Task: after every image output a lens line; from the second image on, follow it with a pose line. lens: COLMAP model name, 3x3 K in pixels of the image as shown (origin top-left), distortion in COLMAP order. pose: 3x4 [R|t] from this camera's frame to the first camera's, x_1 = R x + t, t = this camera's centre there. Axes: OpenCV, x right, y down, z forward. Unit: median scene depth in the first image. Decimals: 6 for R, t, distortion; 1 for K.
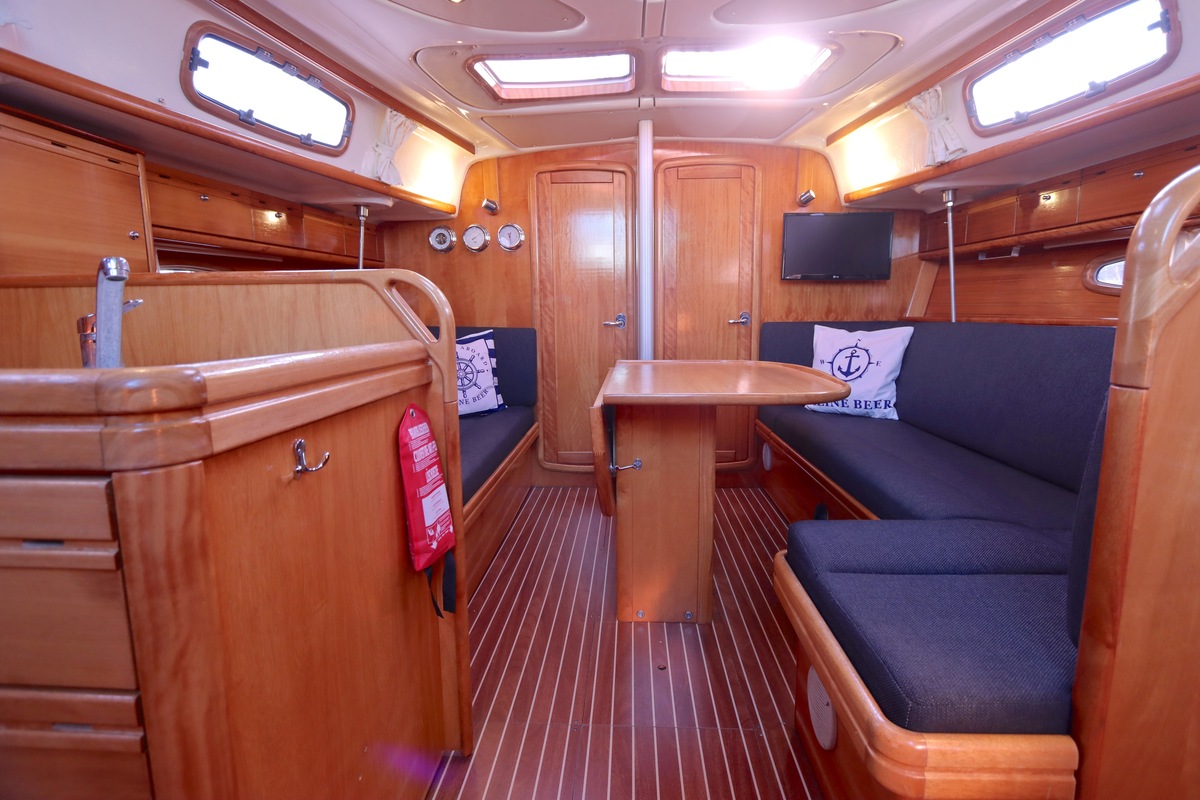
lens RADIAL K [[567.0, 0, 600.2], [0, 567.0, 390.8], [0, 0, 1]] dist [-0.015599, 0.000388]
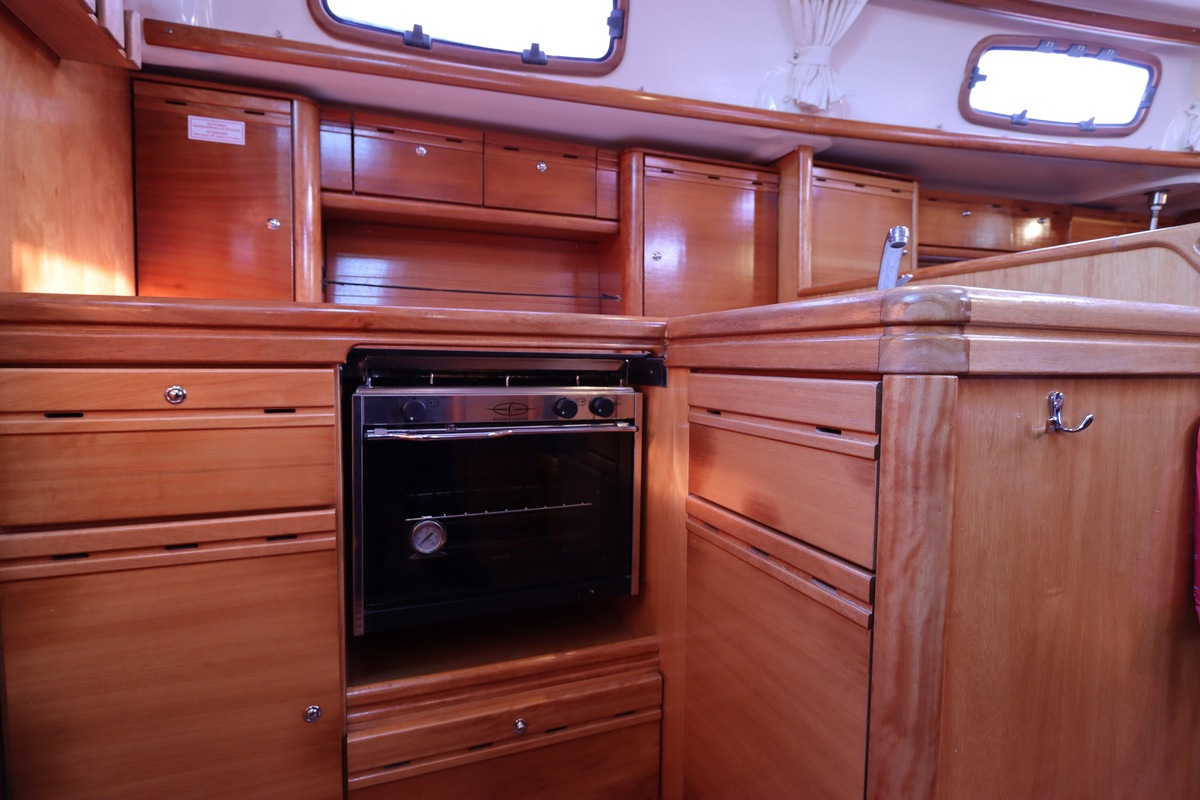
lens RADIAL K [[573.4, 0, 599.0], [0, 573.4, 392.1], [0, 0, 1]] dist [-0.018063, 0.001642]
pose [[0.408885, 0.060975, -0.910547, -0.004580], [-0.129980, 0.991484, 0.008027, 0.055059], [0.903282, 0.115071, 0.413329, -0.007002]]
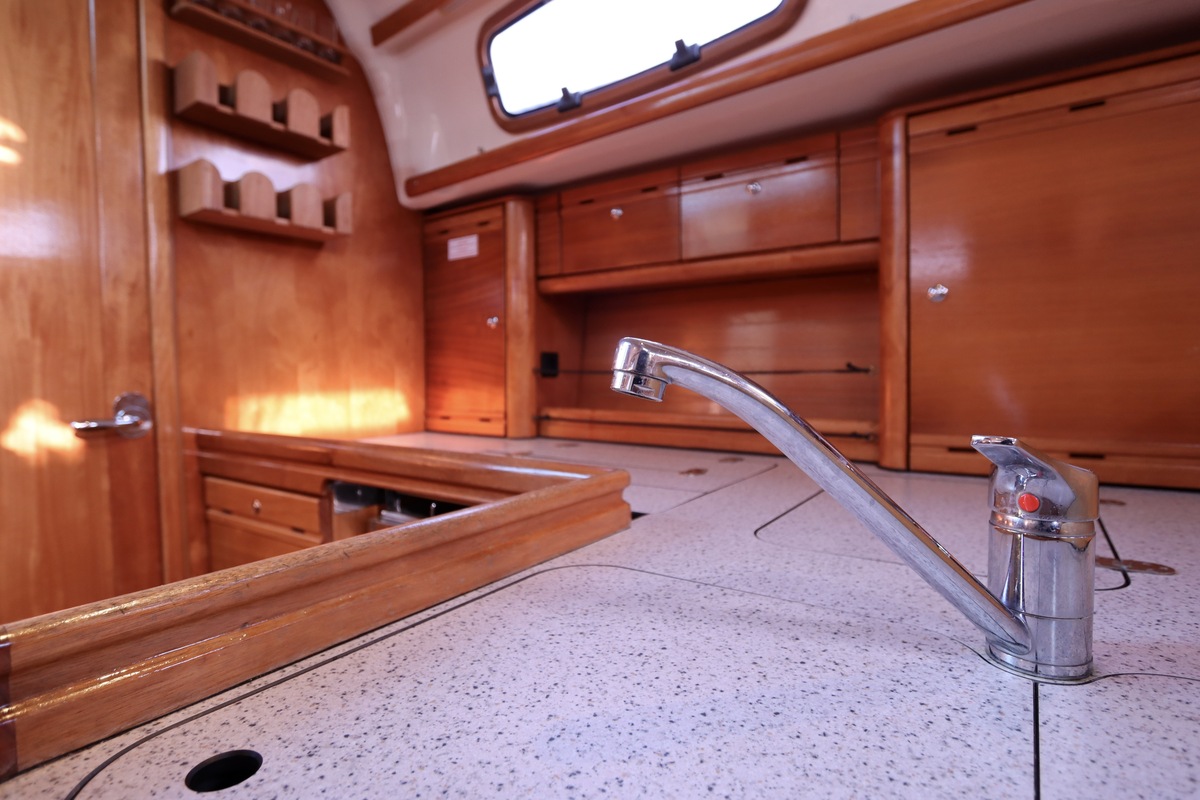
lens RADIAL K [[621.3, 0, 600.5], [0, 621.3, 384.5], [0, 0, 1]] dist [-0.020401, 0.000283]
pose [[-0.529402, 0.035567, -0.847625, -0.158273], [-0.093644, 0.990566, 0.100052, -0.076139], [0.843187, 0.132343, -0.521077, 0.370544]]
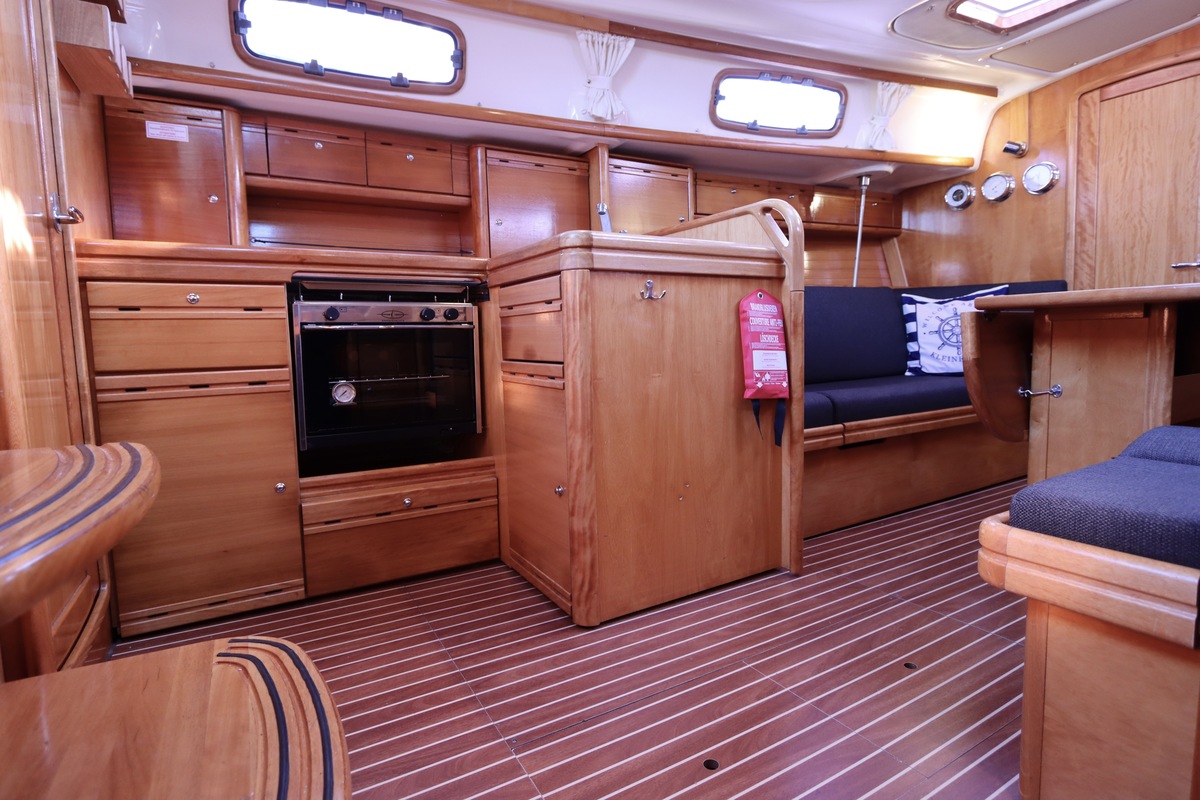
lens RADIAL K [[599.1, 0, 599.2], [0, 599.1, 391.4], [0, 0, 1]] dist [-0.016724, 0.001427]
pose [[0.551635, 0.069313, -0.831201, 0.350306], [-0.090241, 0.995651, 0.023137, 0.137446], [0.829190, 0.062245, 0.555491, -0.082578]]
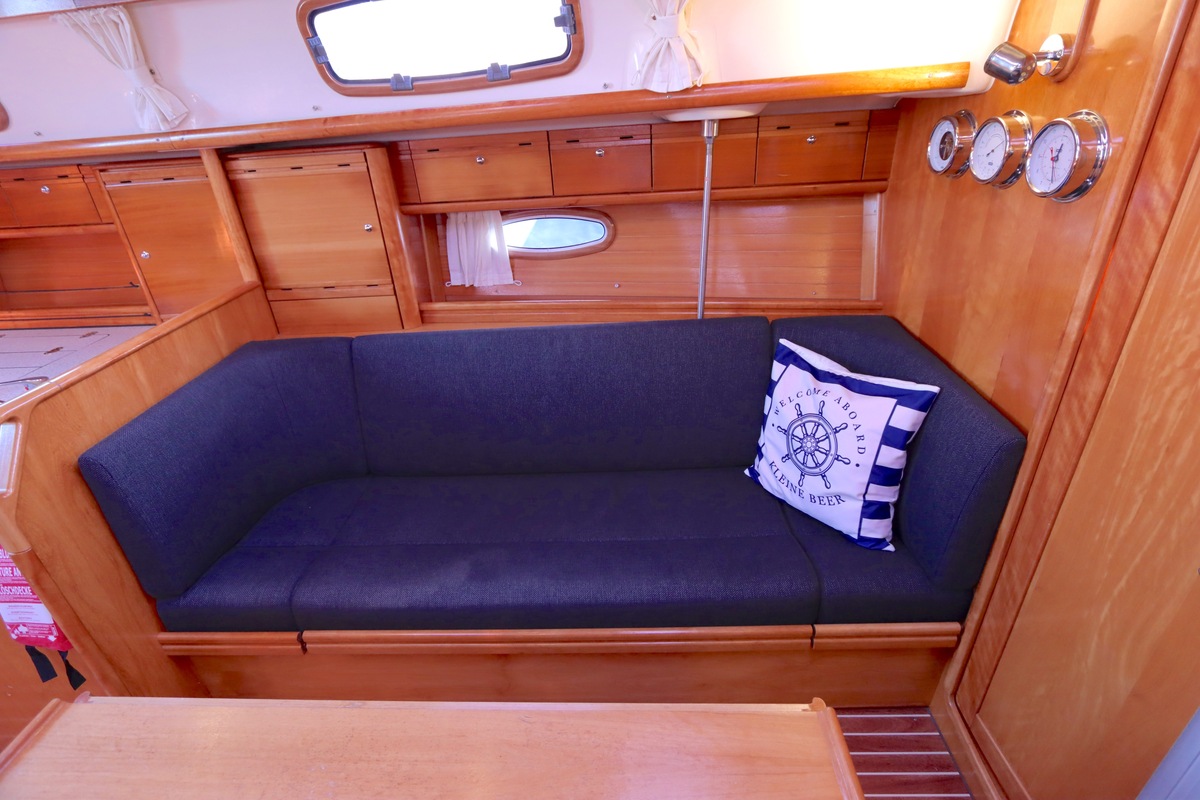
lens RADIAL K [[573.4, 0, 599.0], [0, 573.4, 392.1], [0, 0, 1]] dist [-0.018063, 0.001642]
pose [[0.019100, 0.462418, -0.886457, 0.258536], [-0.079692, 0.884501, 0.459681, -0.392381], [0.996637, 0.061864, 0.053745, 1.010555]]
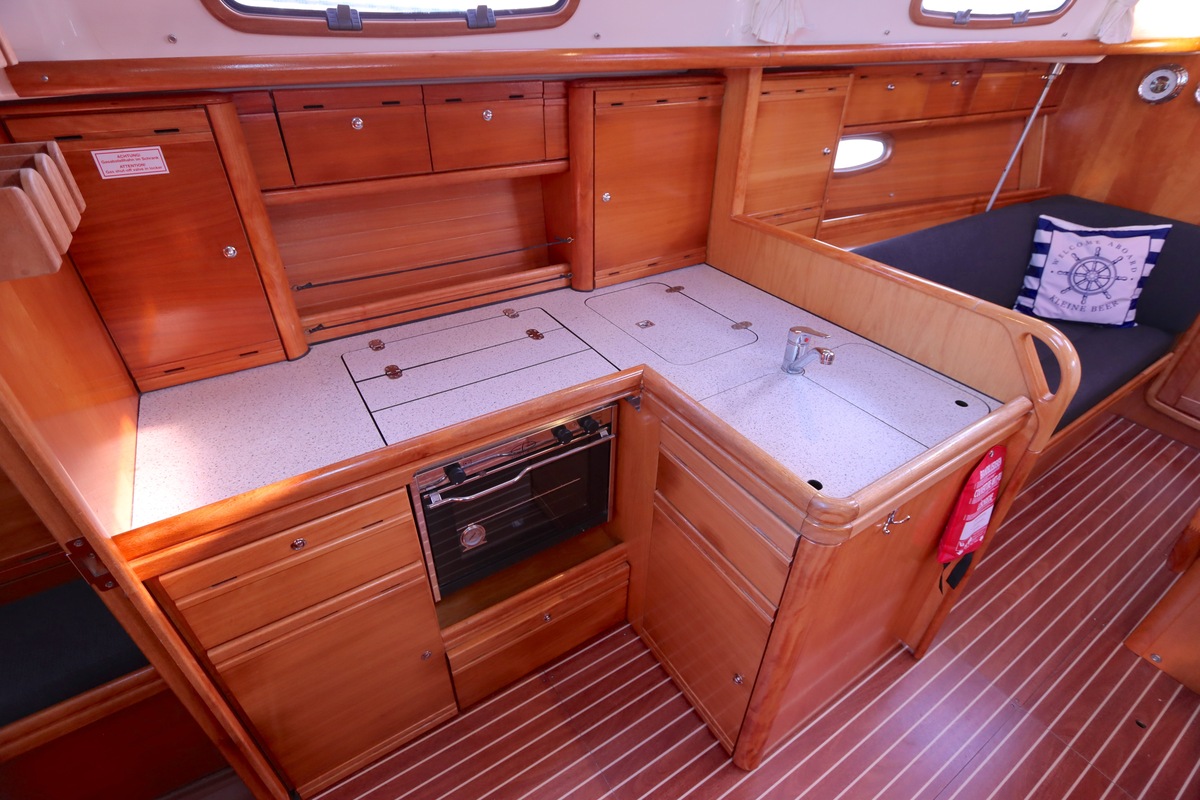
lens RADIAL K [[567.0, 0, 600.2], [0, 567.0, 390.8], [0, 0, 1]] dist [-0.015599, 0.000388]
pose [[0.580515, 0.463194, -0.669667, -0.040982], [-0.126070, 0.863647, 0.488079, -0.258297], [0.804431, -0.198912, 0.559754, -0.128647]]
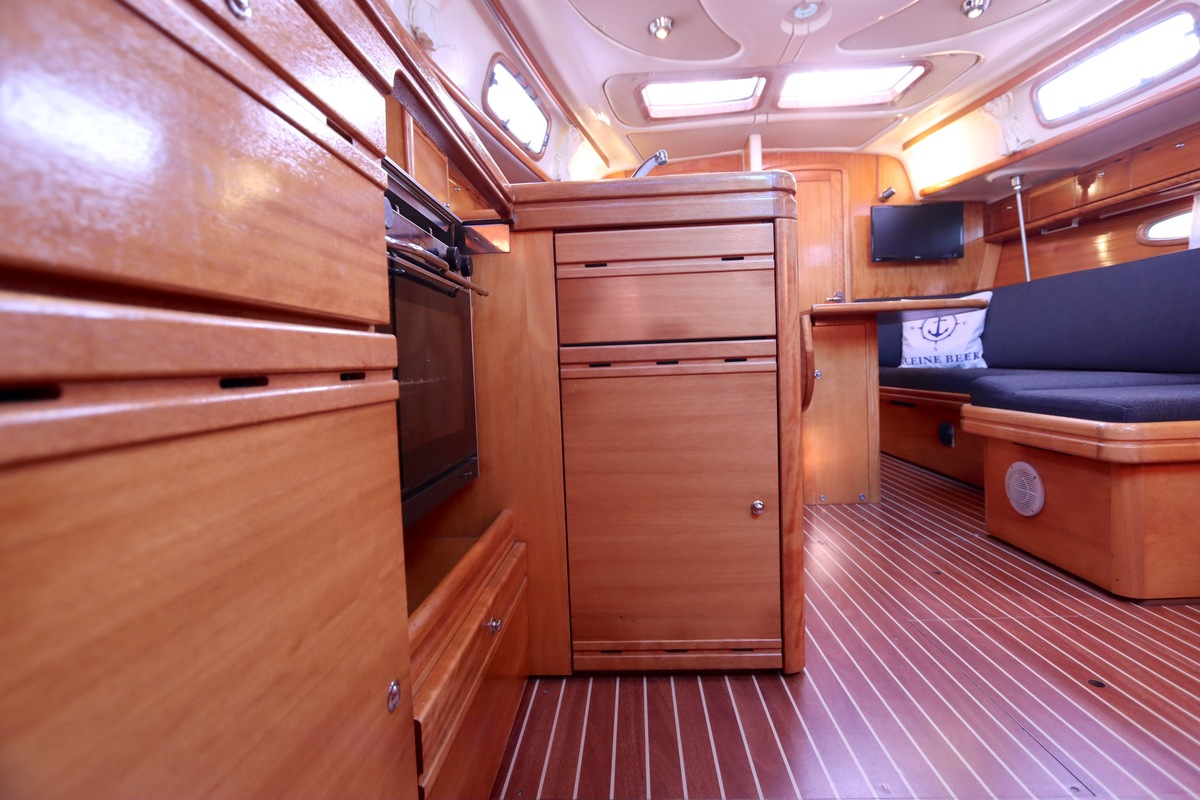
lens RADIAL K [[573.4, 0, 599.0], [0, 573.4, 392.1], [0, 0, 1]] dist [-0.018063, 0.001642]
pose [[0.999457, -0.032825, -0.002707, -0.336989], [0.032495, 0.996138, -0.081565, 0.203869], [0.005374, 0.081432, 0.996664, -0.226683]]
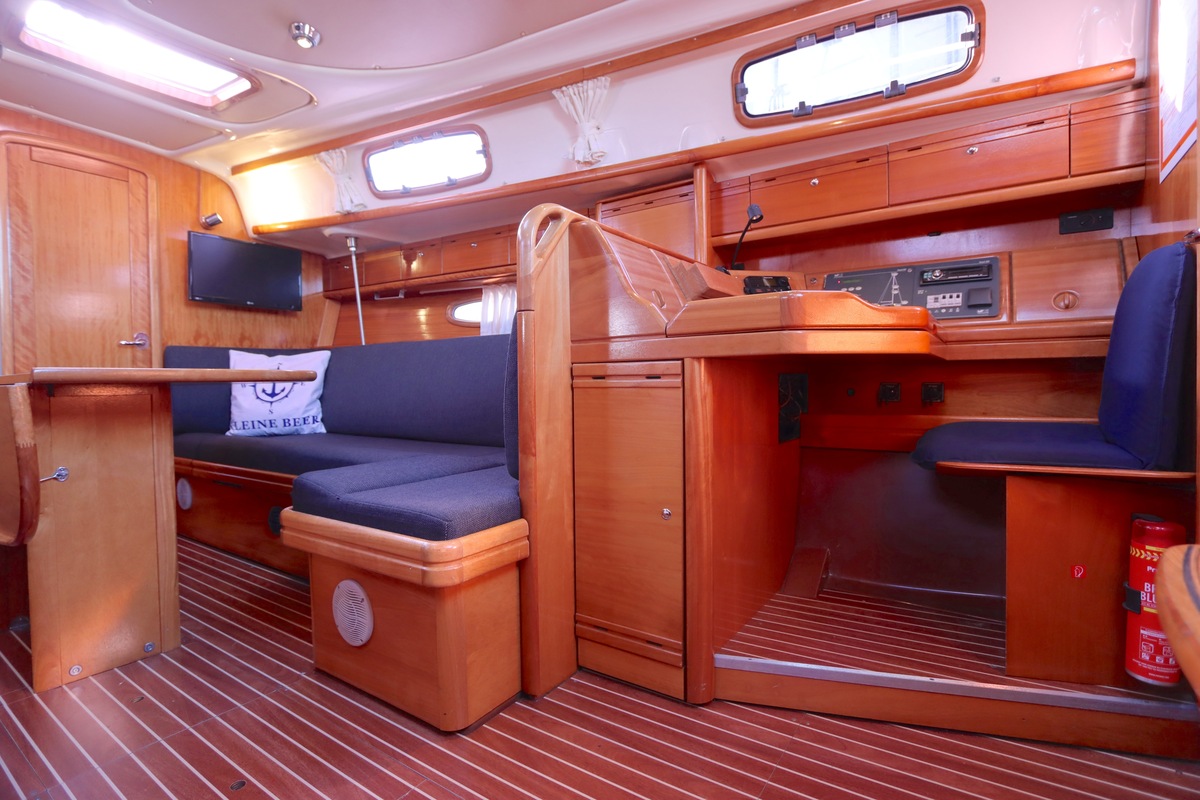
lens RADIAL K [[571.0, 0, 602.8], [0, 571.0, 394.4], [0, 0, 1]] dist [-0.014778, 0.000361]
pose [[0.516694, -0.017262, 0.855996, -0.171742], [0.122213, 0.991045, -0.053785, 0.121816], [-0.847403, 0.132404, 0.514177, -0.051735]]
